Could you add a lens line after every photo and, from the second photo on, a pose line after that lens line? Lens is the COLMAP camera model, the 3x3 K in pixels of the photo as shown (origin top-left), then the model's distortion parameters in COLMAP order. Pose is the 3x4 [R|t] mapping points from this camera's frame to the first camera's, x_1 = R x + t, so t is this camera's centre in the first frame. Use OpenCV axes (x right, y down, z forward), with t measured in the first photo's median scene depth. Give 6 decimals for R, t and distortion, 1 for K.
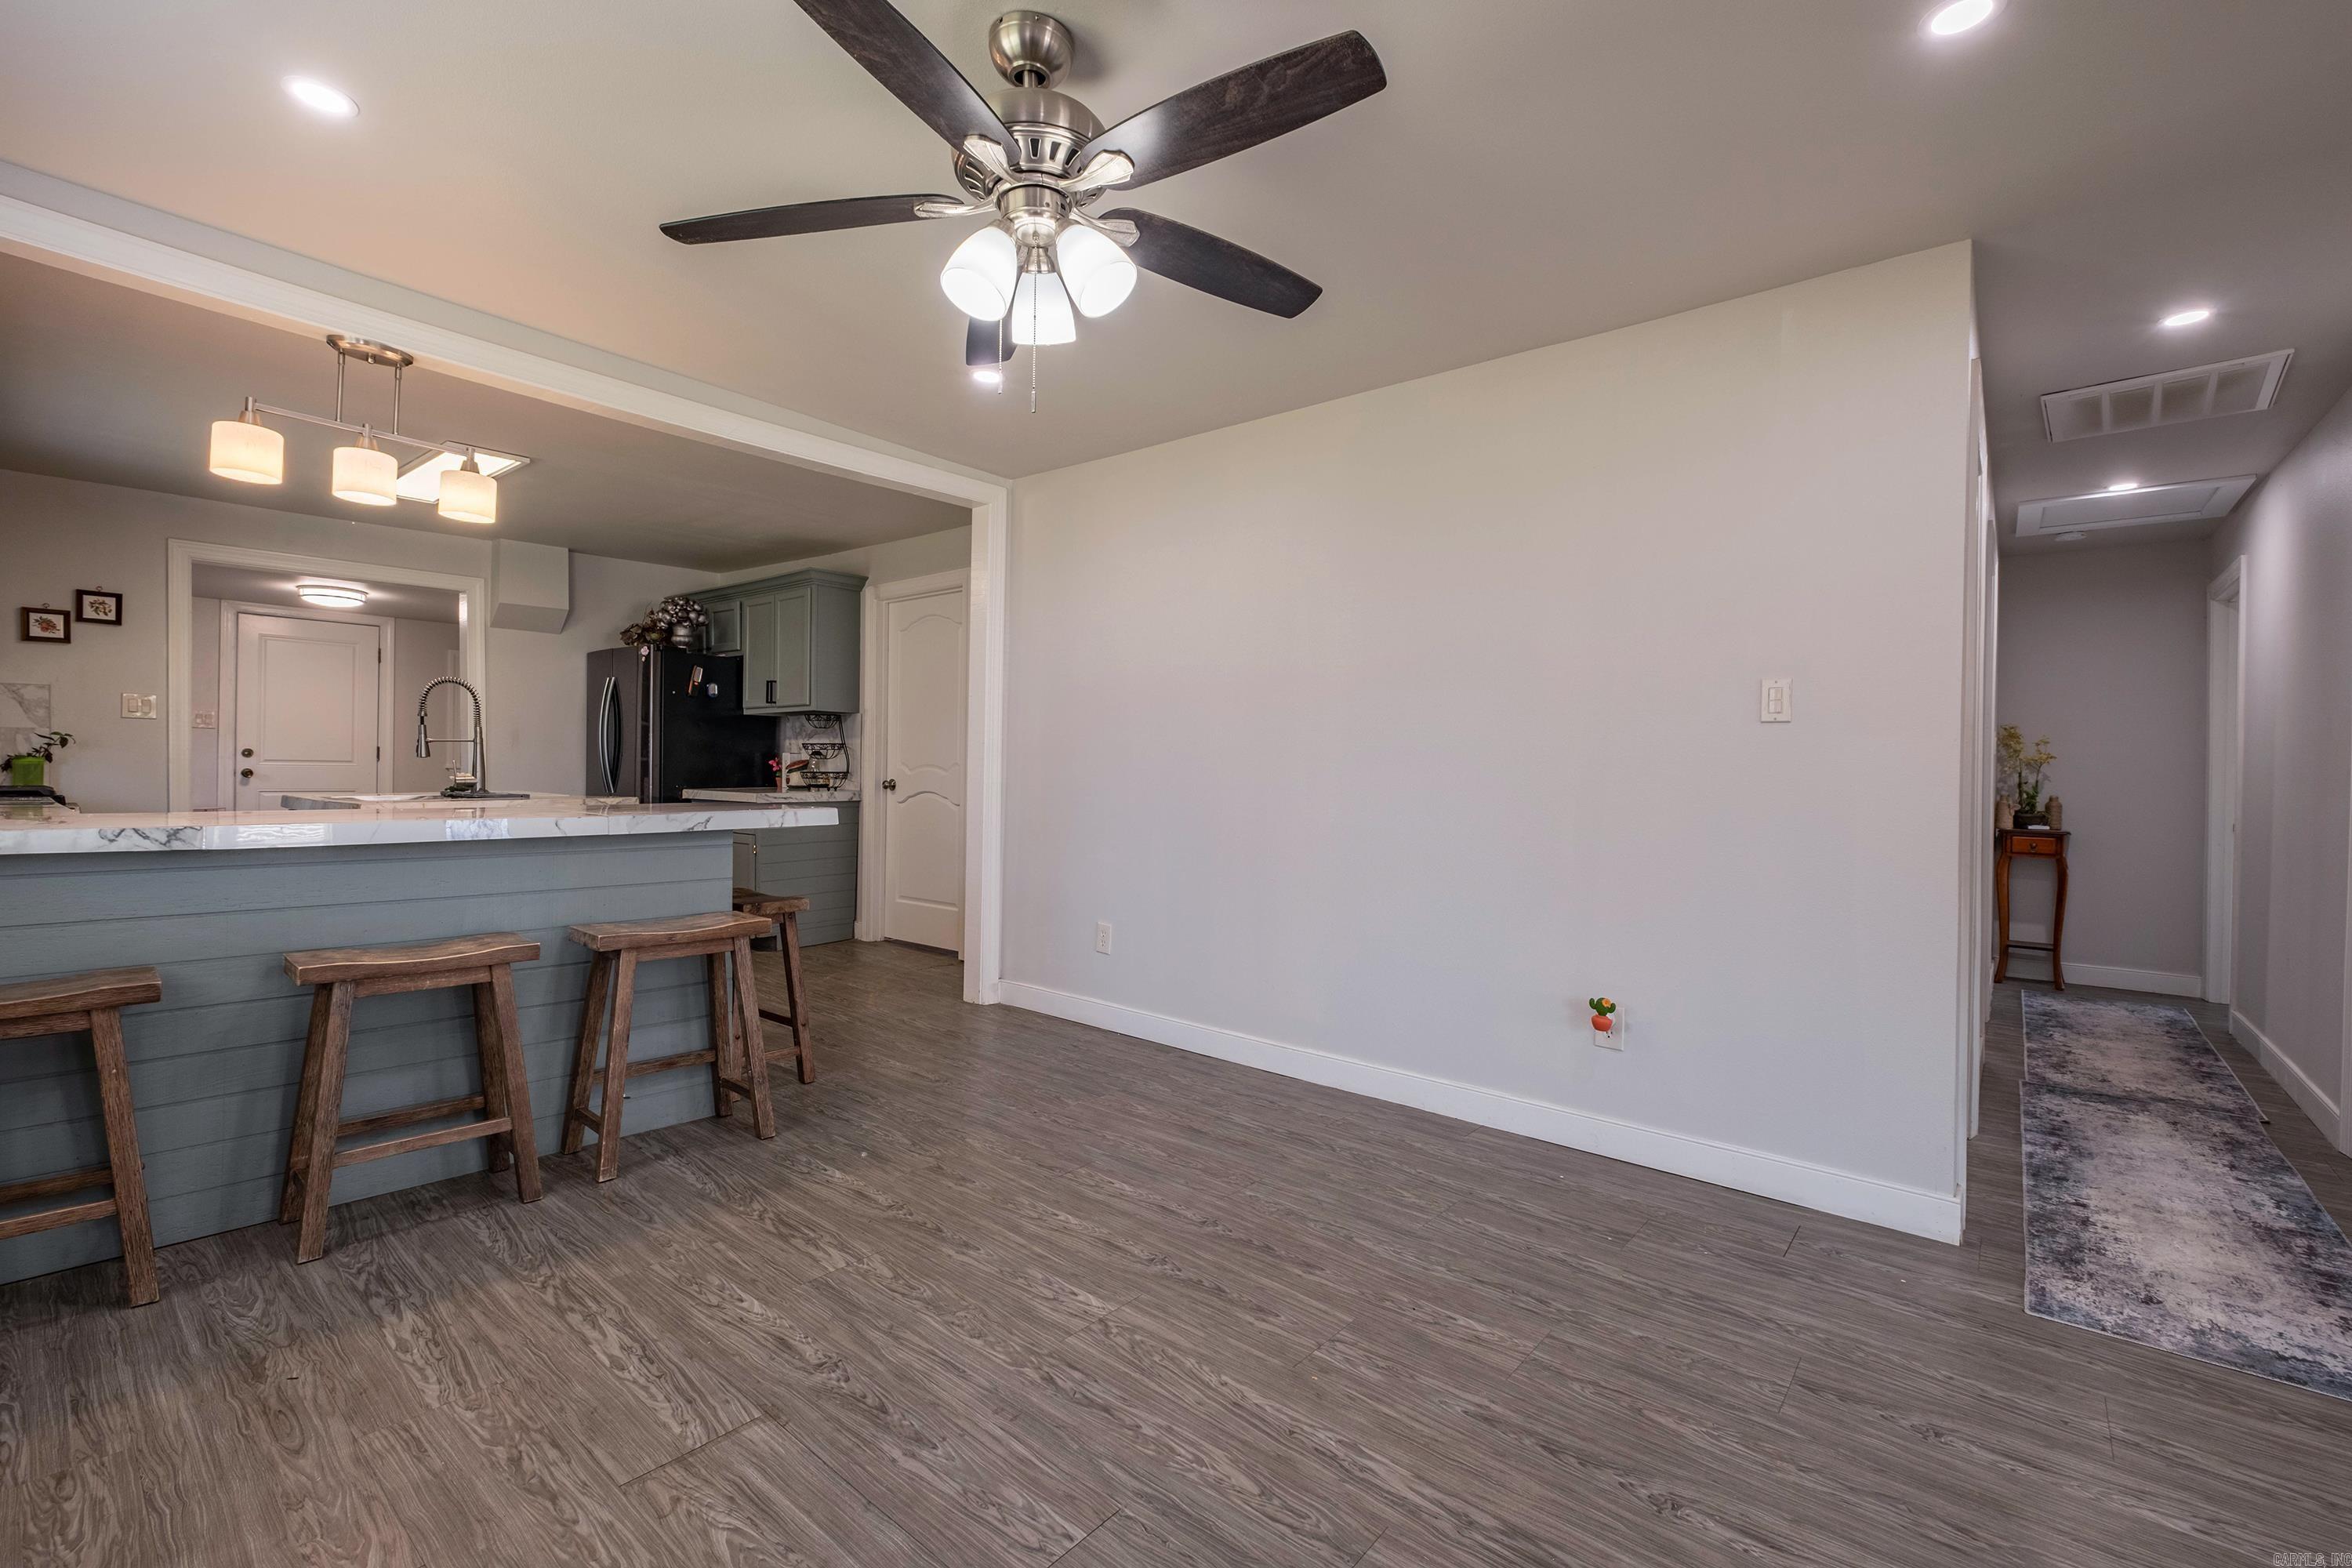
lens RADIAL K [[1007.8, 0, 1177.0], [0, 1007.8, 775.0], [0, 0, 1]] dist [0.003529, -0.005711]
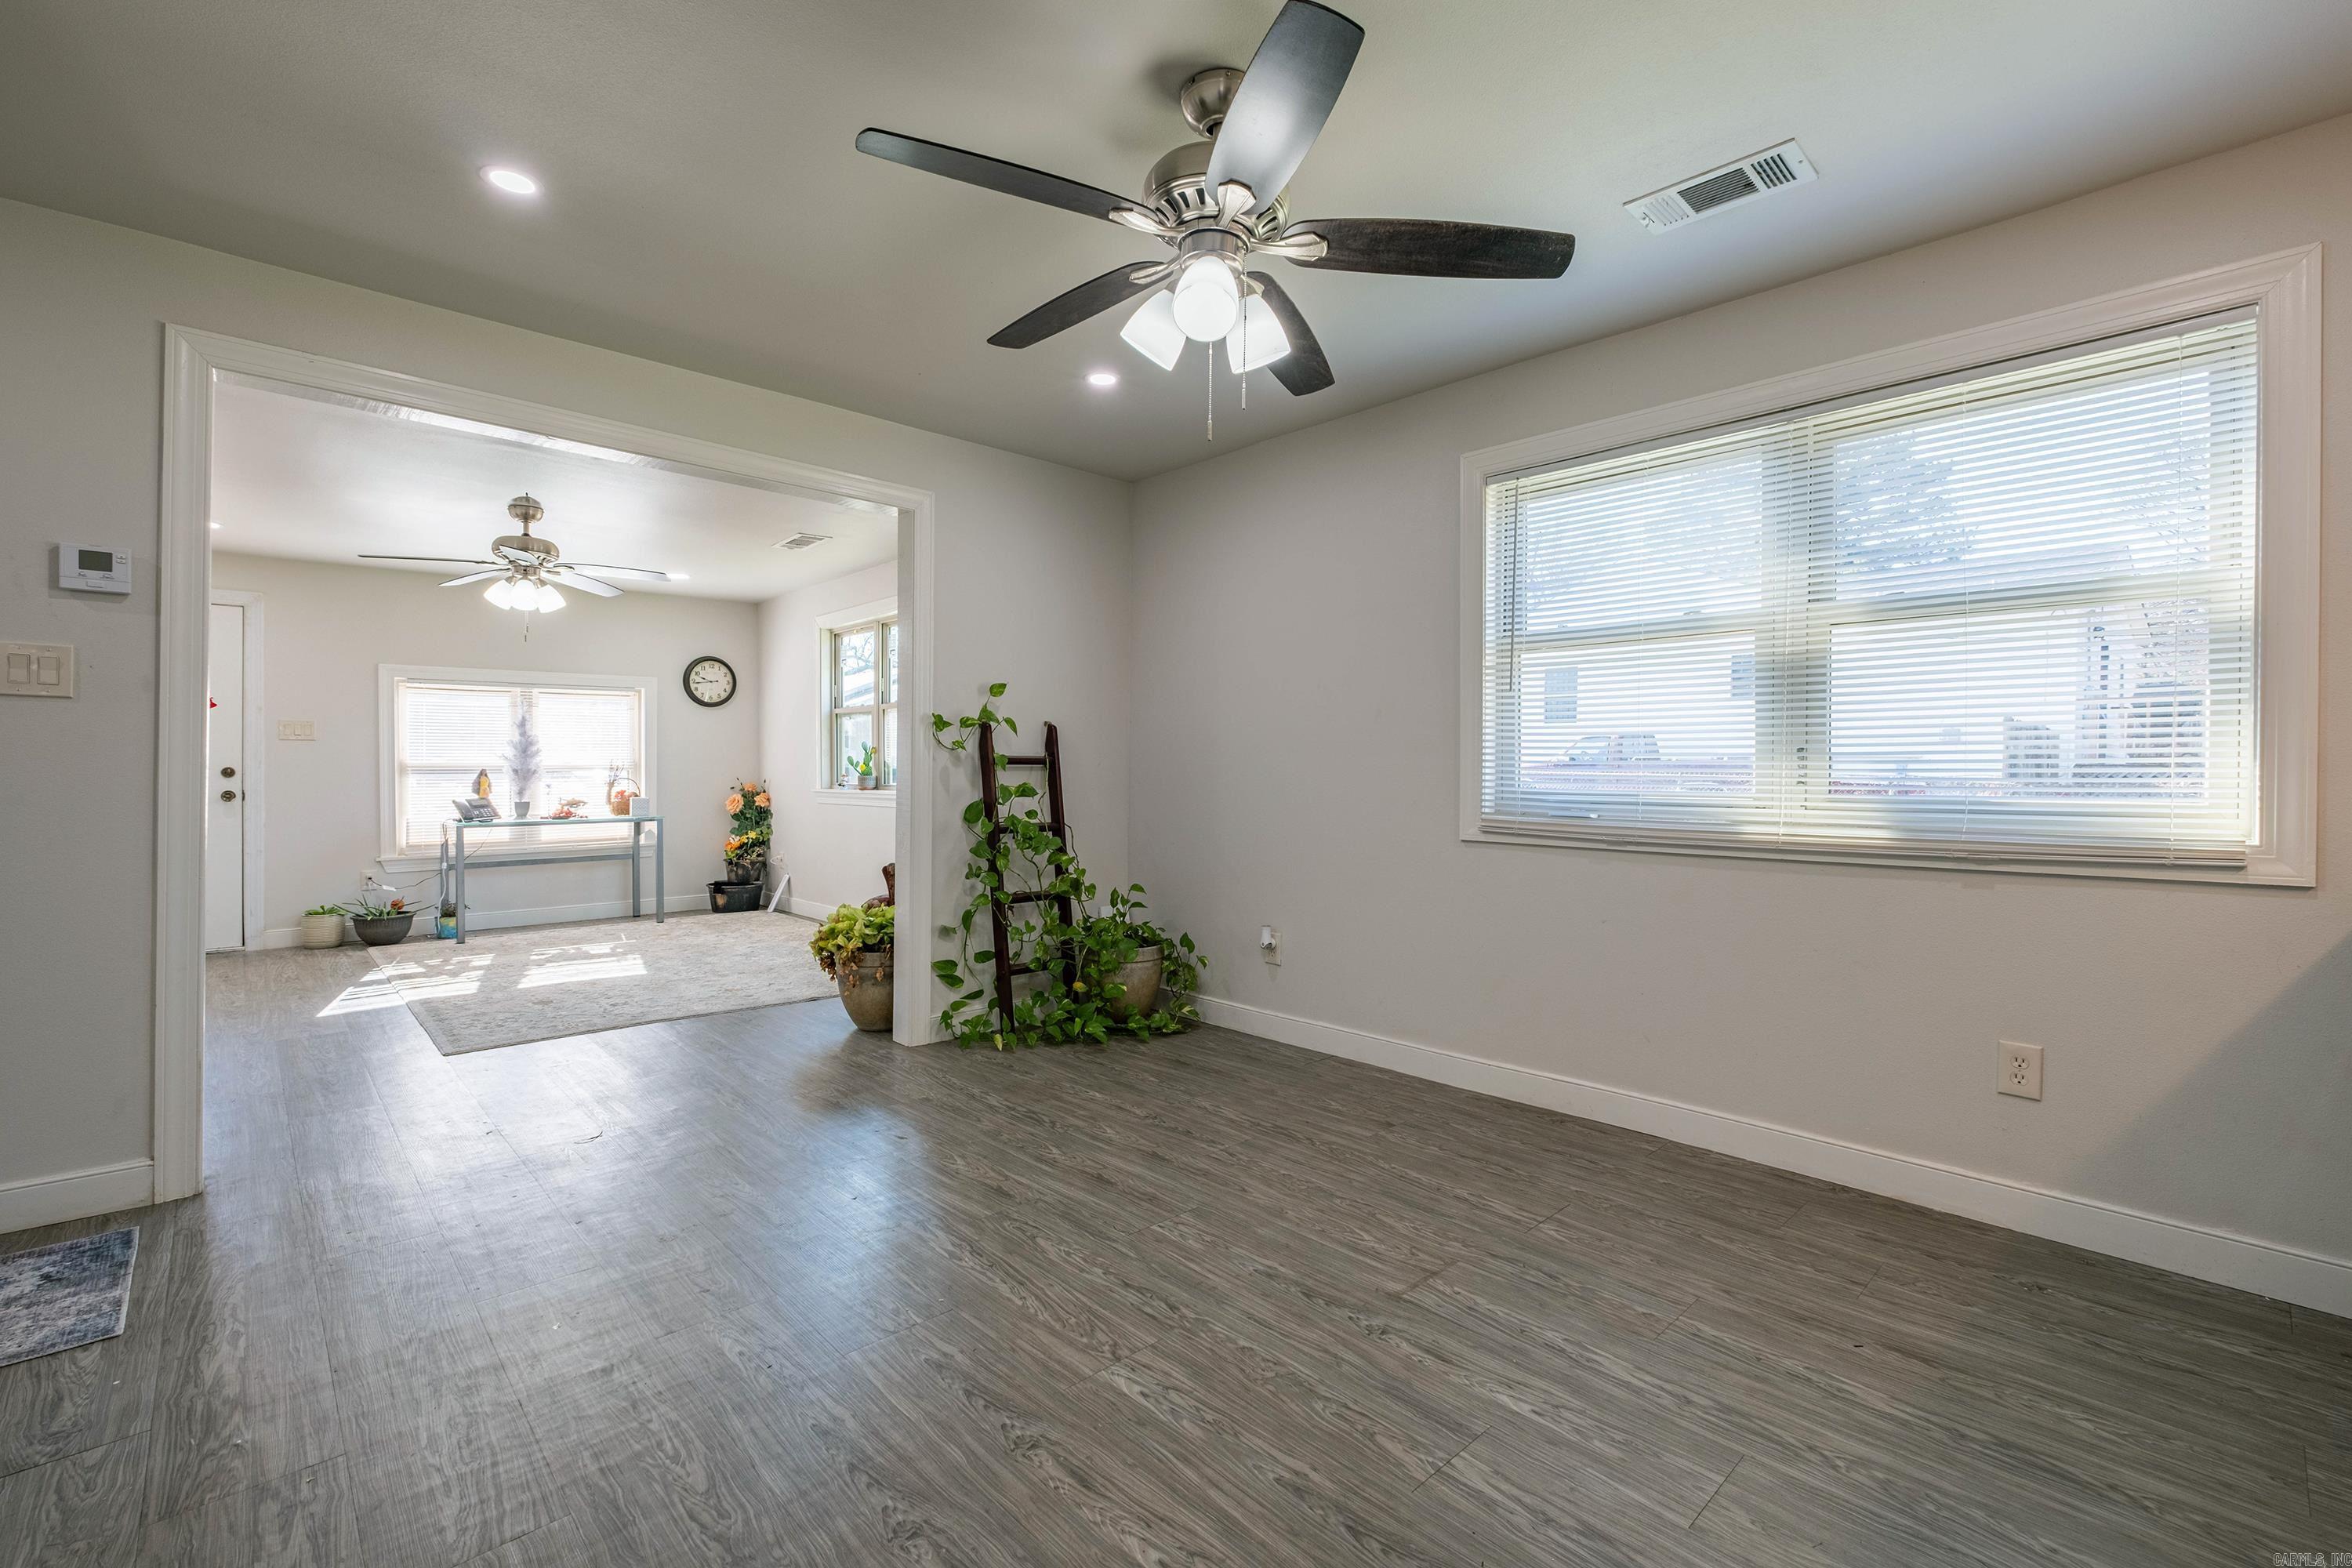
lens RADIAL K [[1007.8, 0, 1177.0], [0, 1007.8, 775.0], [0, 0, 1]] dist [0.003529, -0.005711]
pose [[-0.992694, -0.027076, 0.117582, -0.195783], [-0.025787, 0.999590, 0.012470, -0.012878], [-0.117871, 0.009347, -0.992985, 1.669054]]
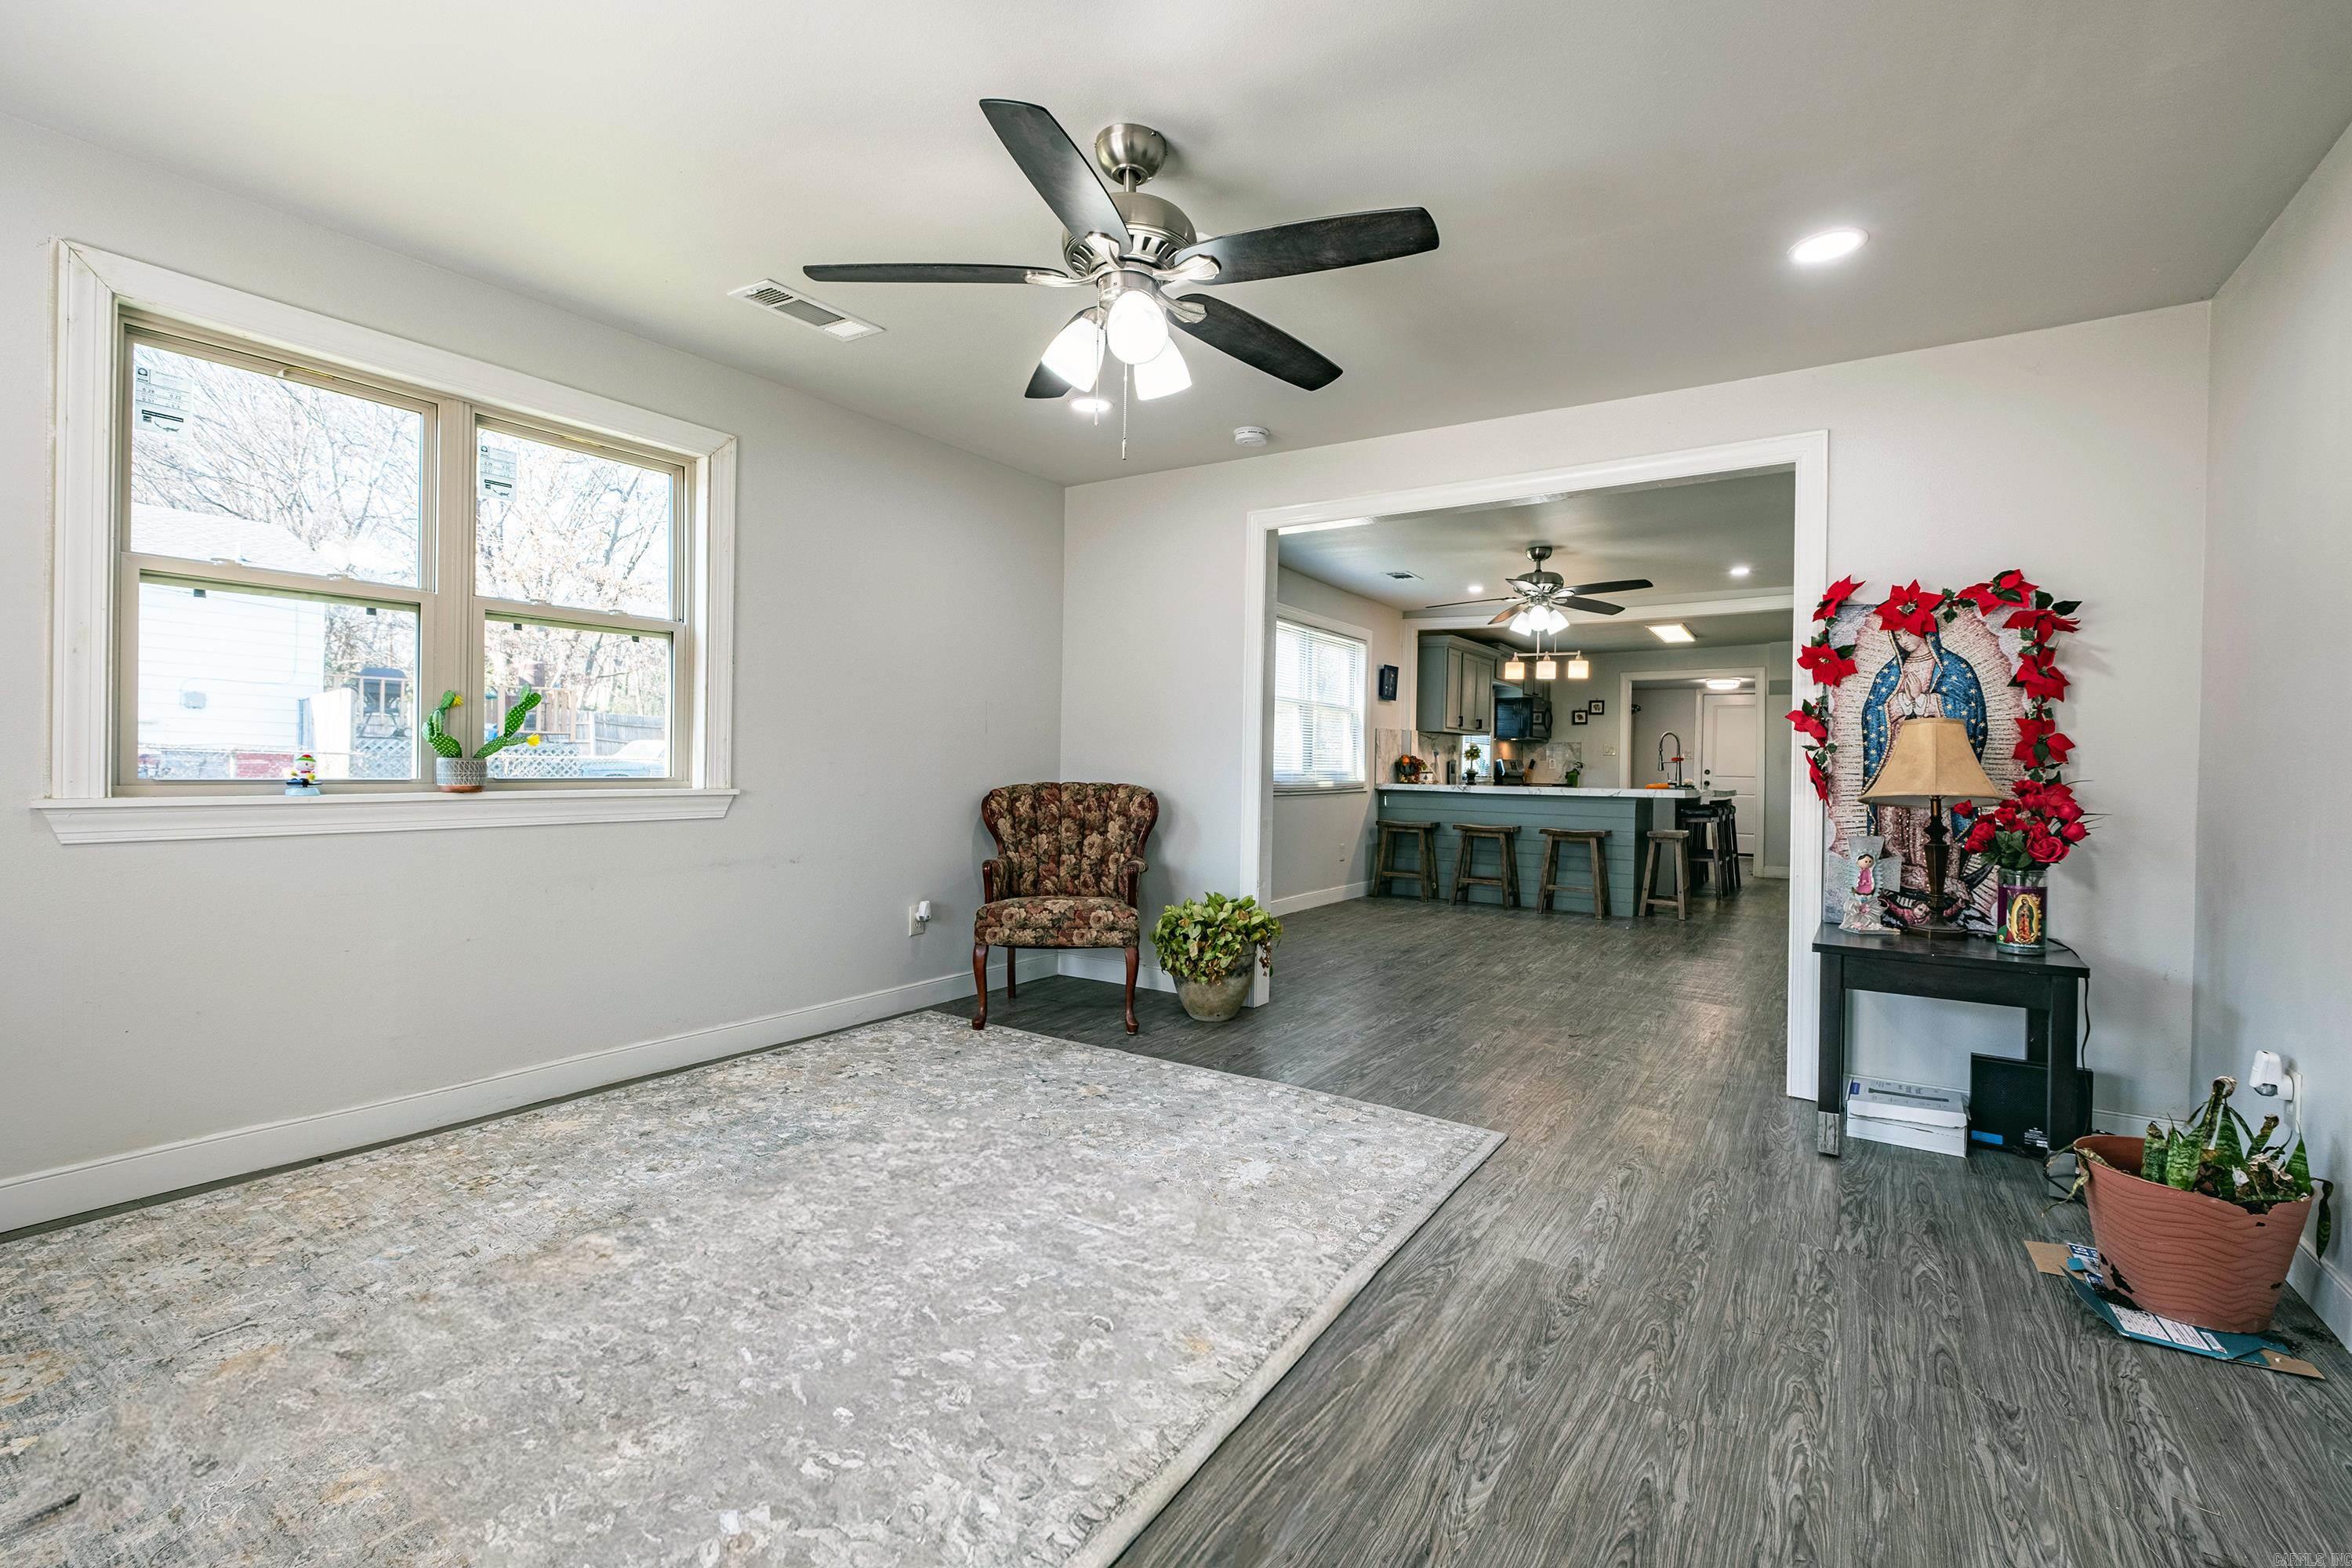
lens RADIAL K [[1007.8, 0, 1177.0], [0, 1007.8, 775.0], [0, 0, 1]] dist [0.003529, -0.005711]
pose [[0.105528, -0.006733, -0.994394, 2.454661], [-0.021304, 0.999732, -0.009030, 0.063348], [0.994188, 0.022138, 0.105356, -0.424707]]
